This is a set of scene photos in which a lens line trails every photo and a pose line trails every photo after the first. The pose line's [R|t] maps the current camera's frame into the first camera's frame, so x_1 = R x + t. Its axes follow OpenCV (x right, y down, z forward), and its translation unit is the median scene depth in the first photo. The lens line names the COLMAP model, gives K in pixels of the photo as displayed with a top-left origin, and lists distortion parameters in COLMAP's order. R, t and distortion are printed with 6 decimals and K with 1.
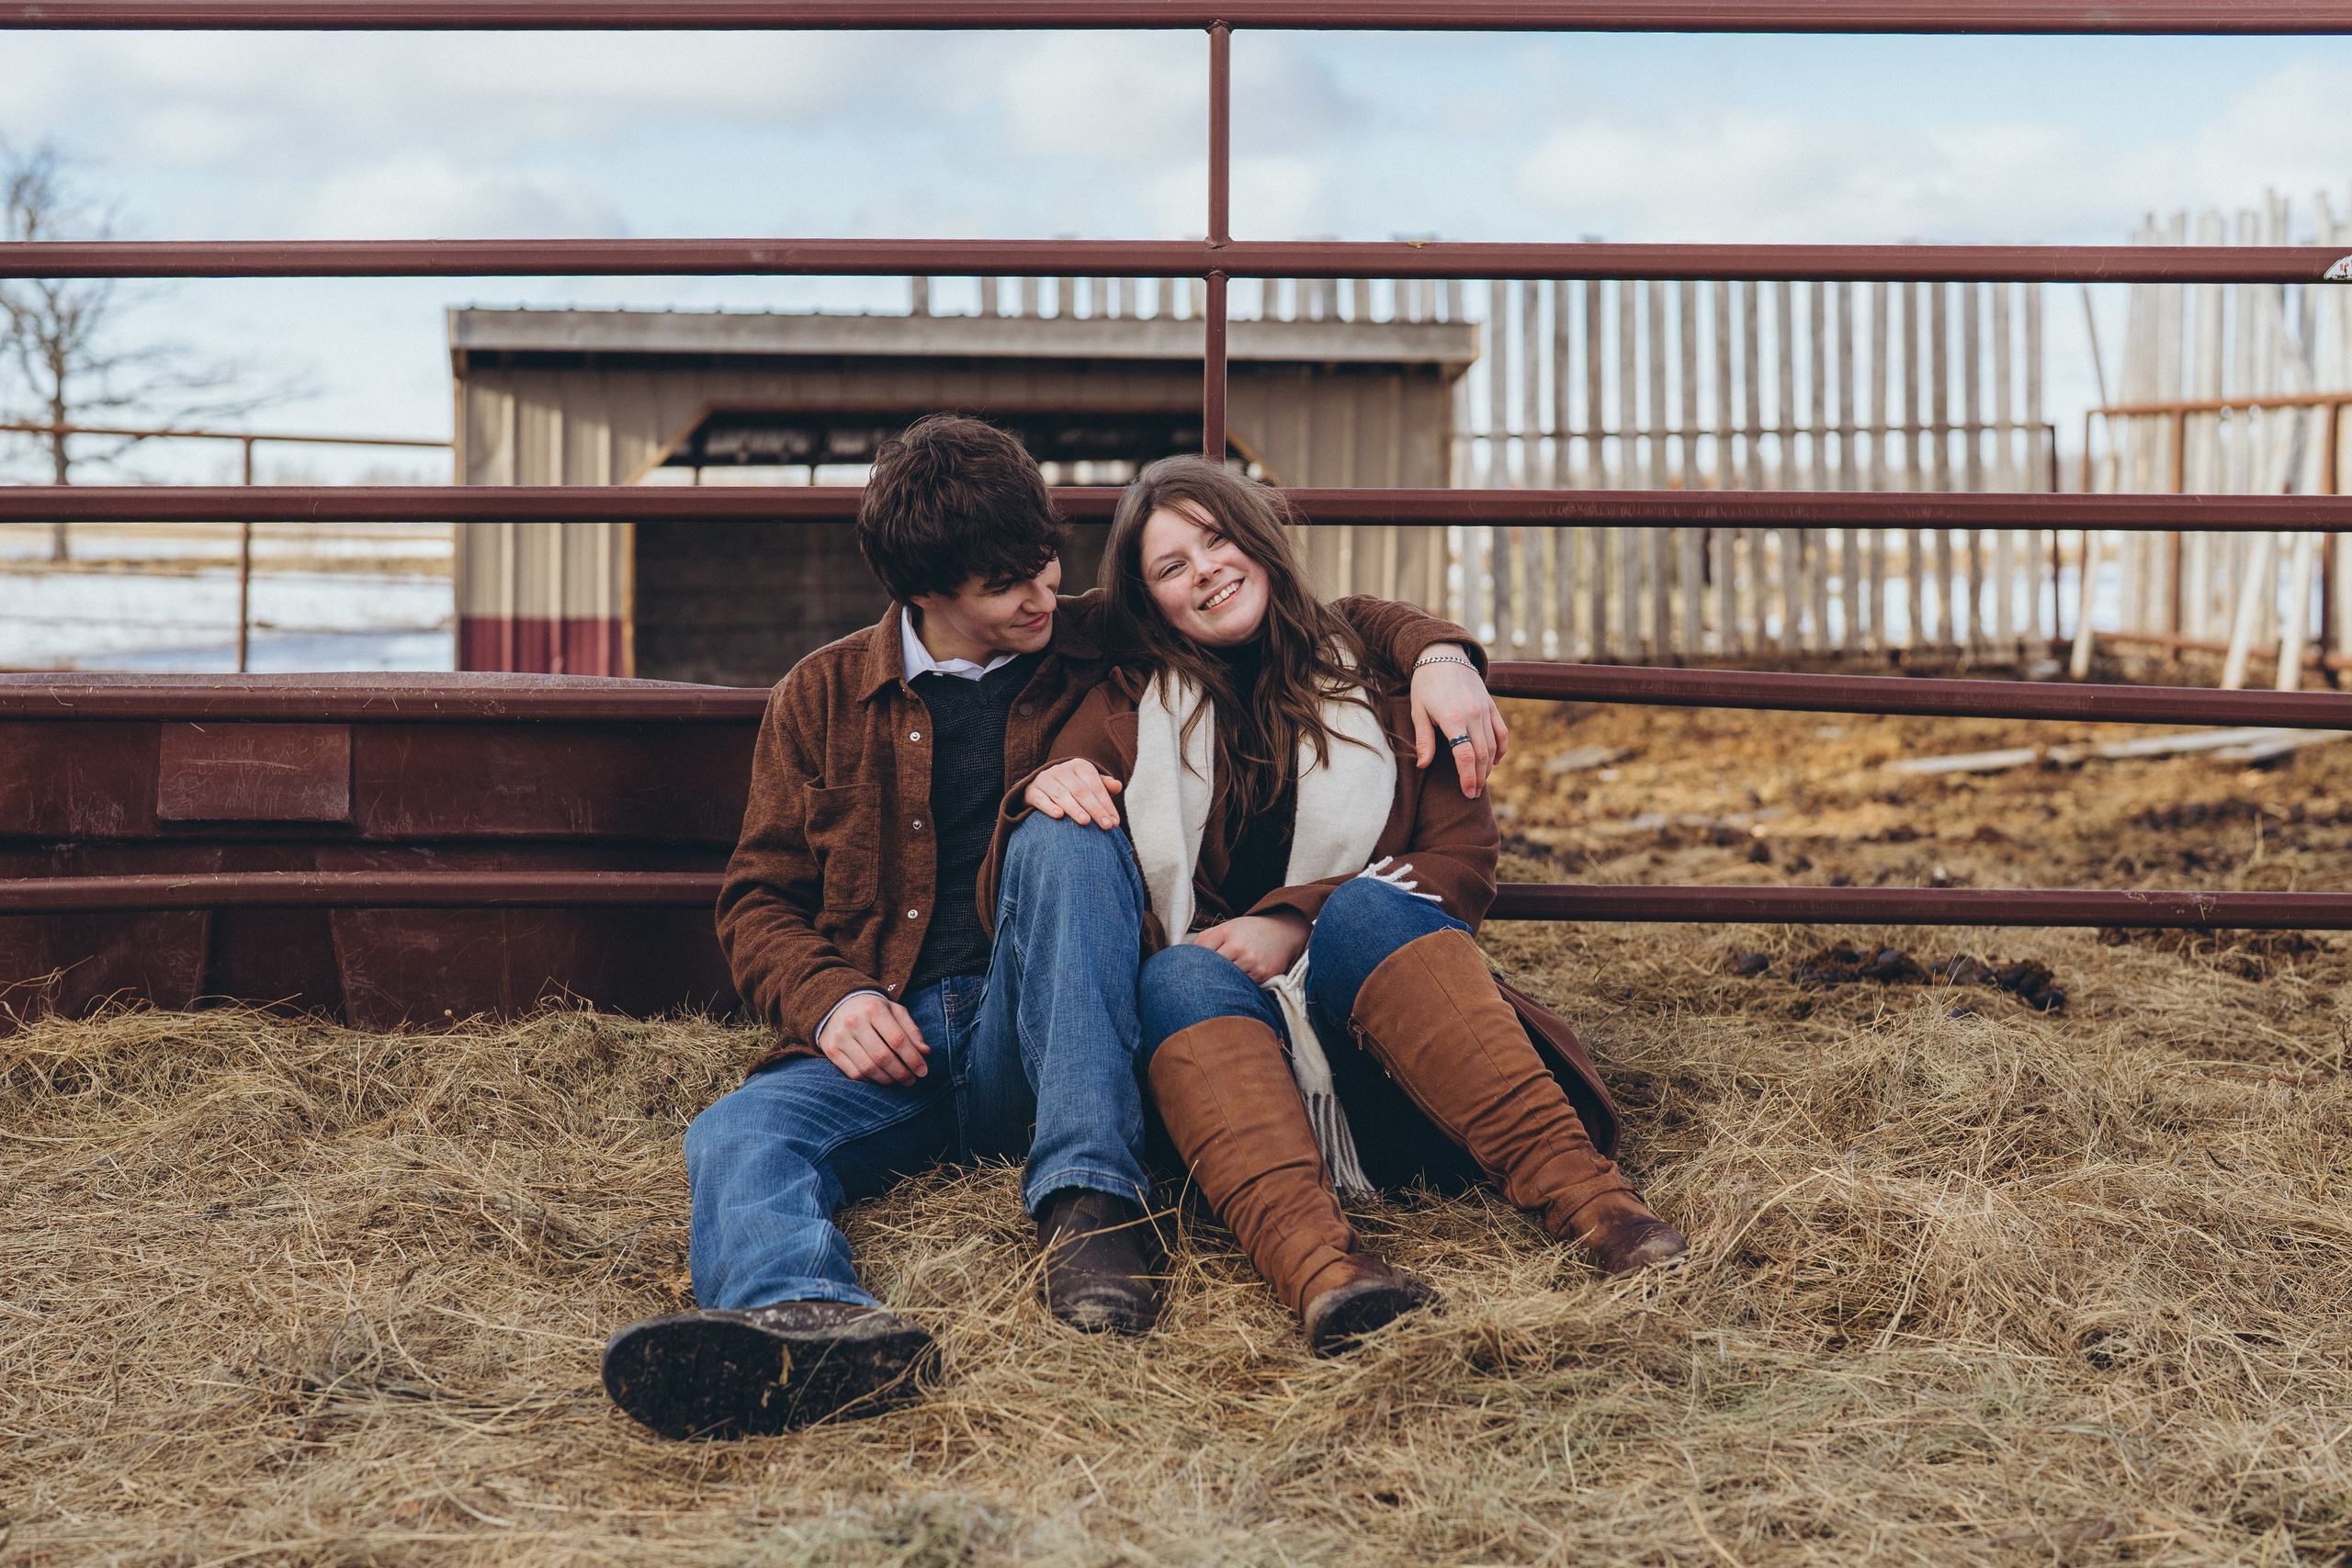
lens RADIAL K [[3464.5, 0, 1112.6], [0, 3464.5, 845.6], [0, 0, 1]] dist [-0.043646, 0.520716]
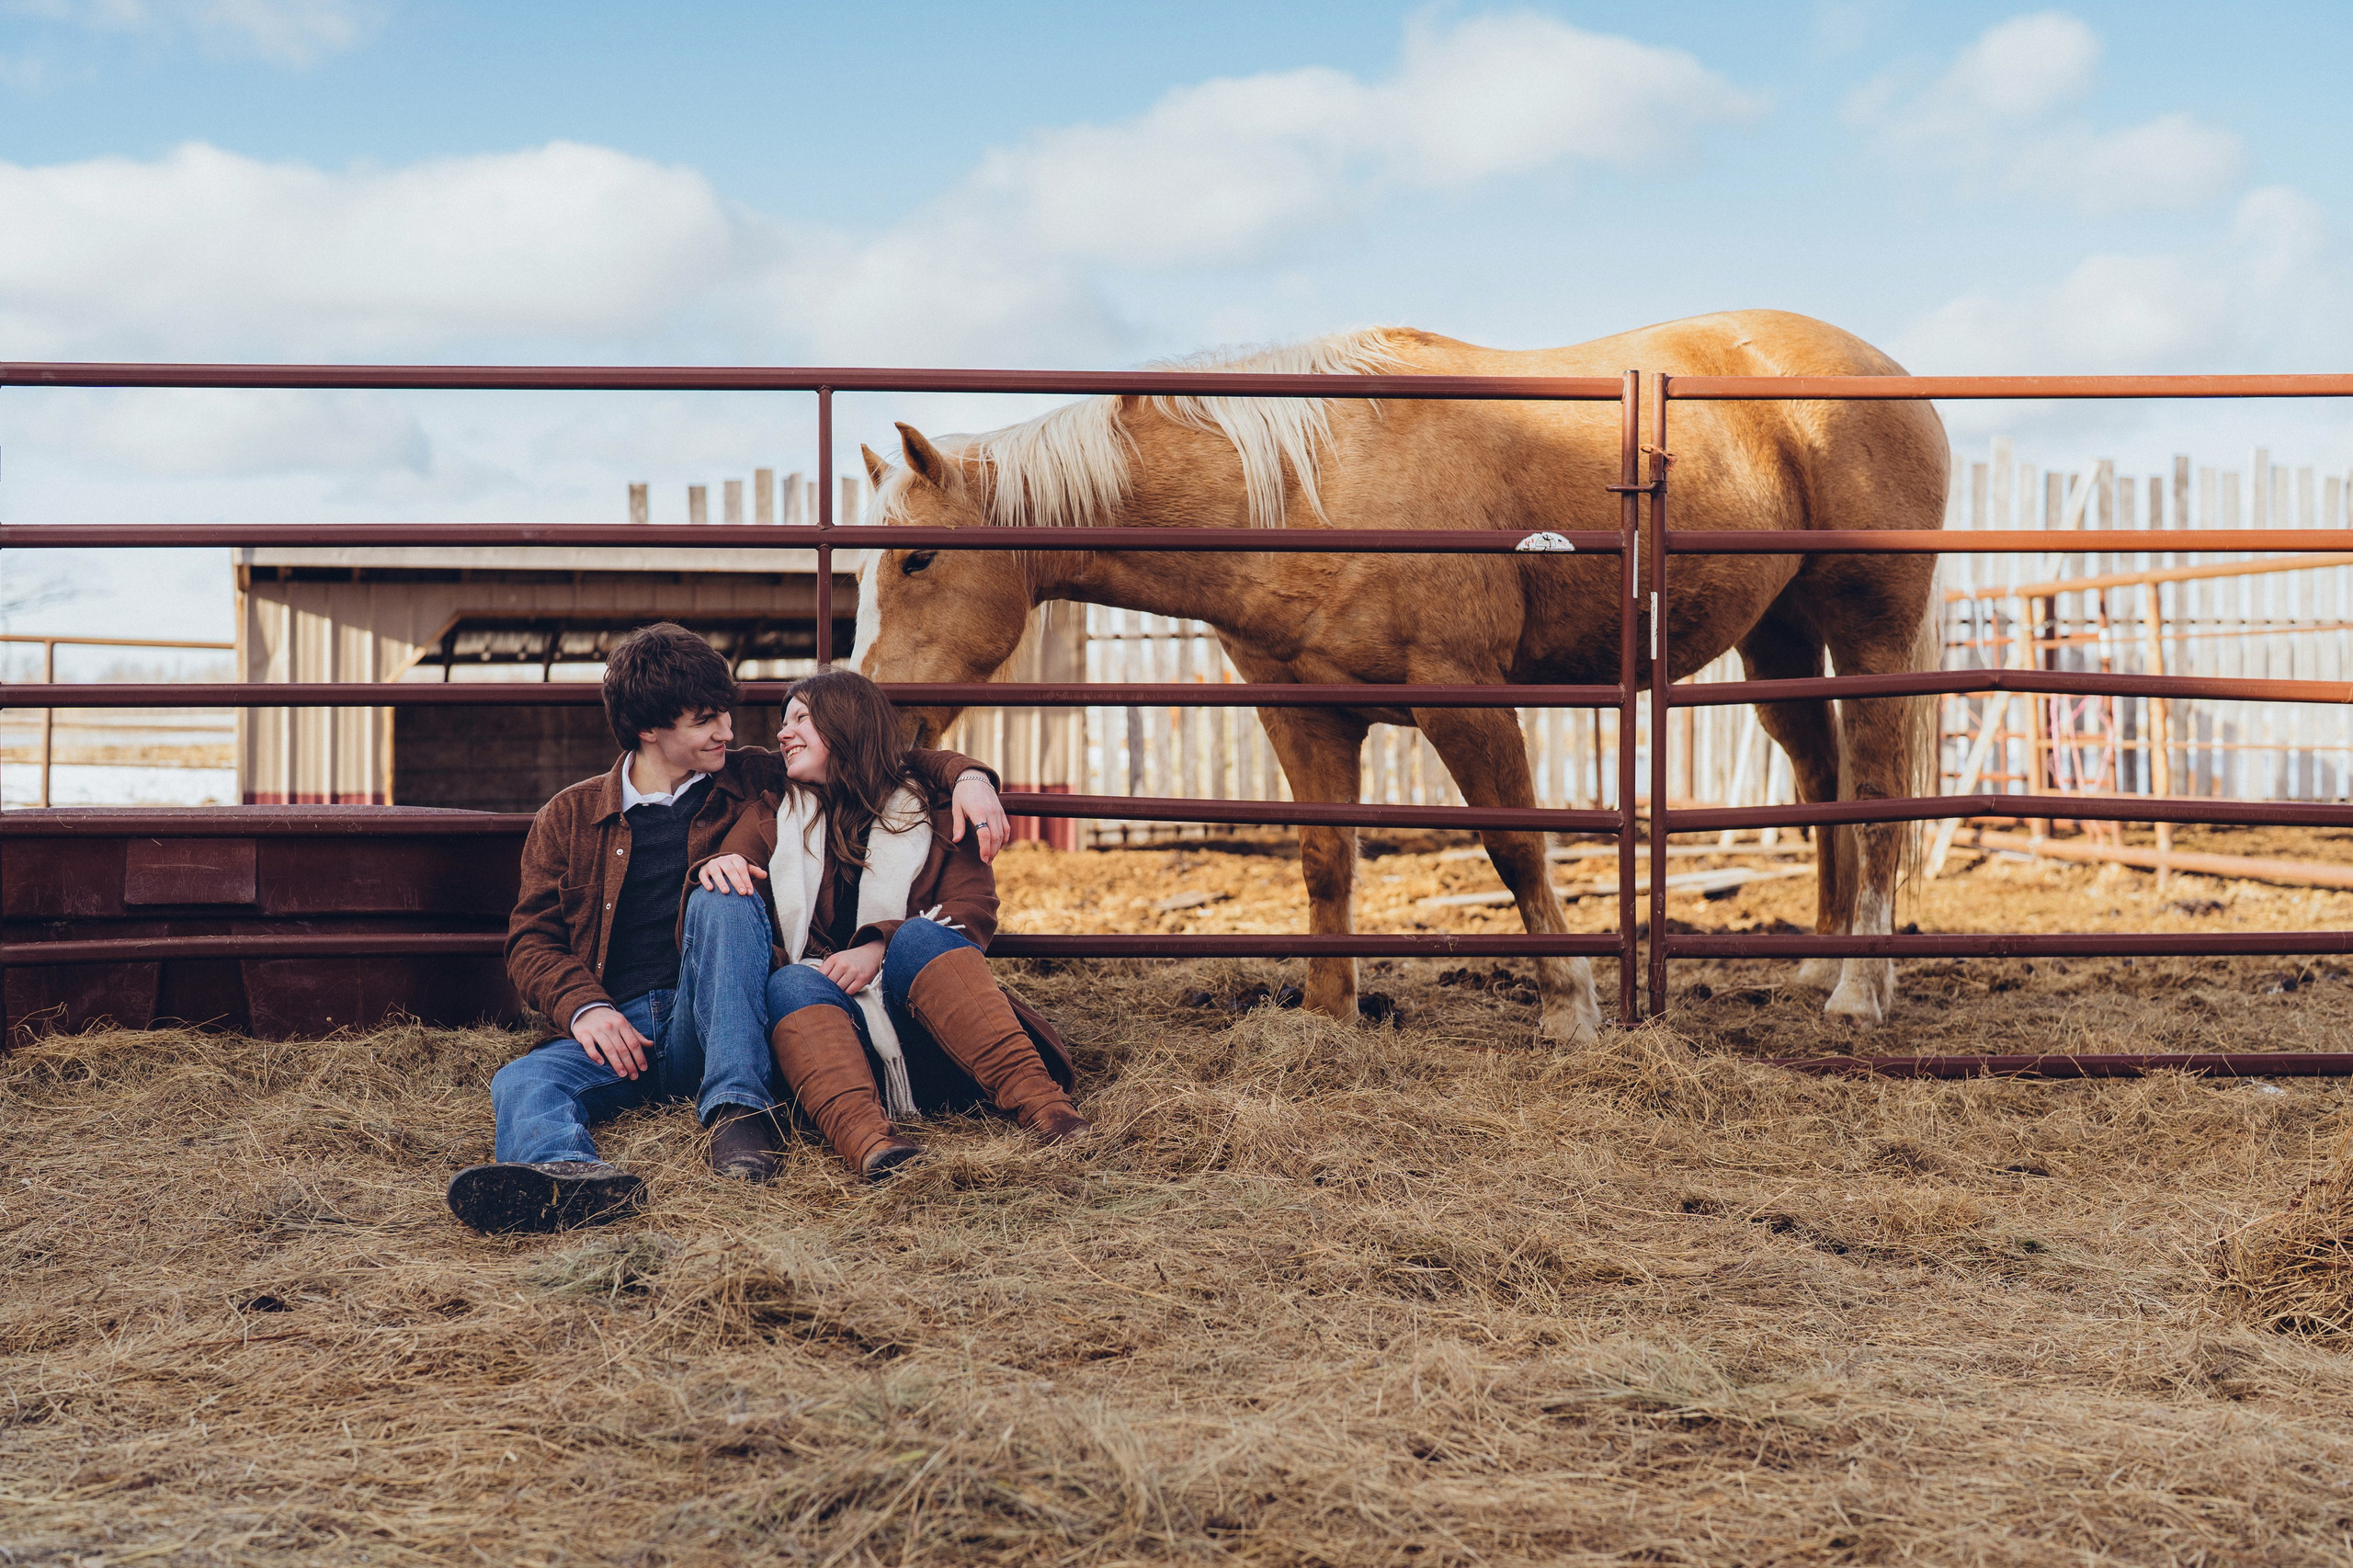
lens RADIAL K [[3466.2, 0, 1113.0], [0, 3466.2, 845.7], [0, 0, 1]] dist [-0.043646, 0.520716]
pose [[0.996856, -0.007922, 0.078836, 0.035860], [0.012258, 0.998429, -0.054678, 0.057567], [-0.078279, 0.055472, 0.995387, -0.563307]]
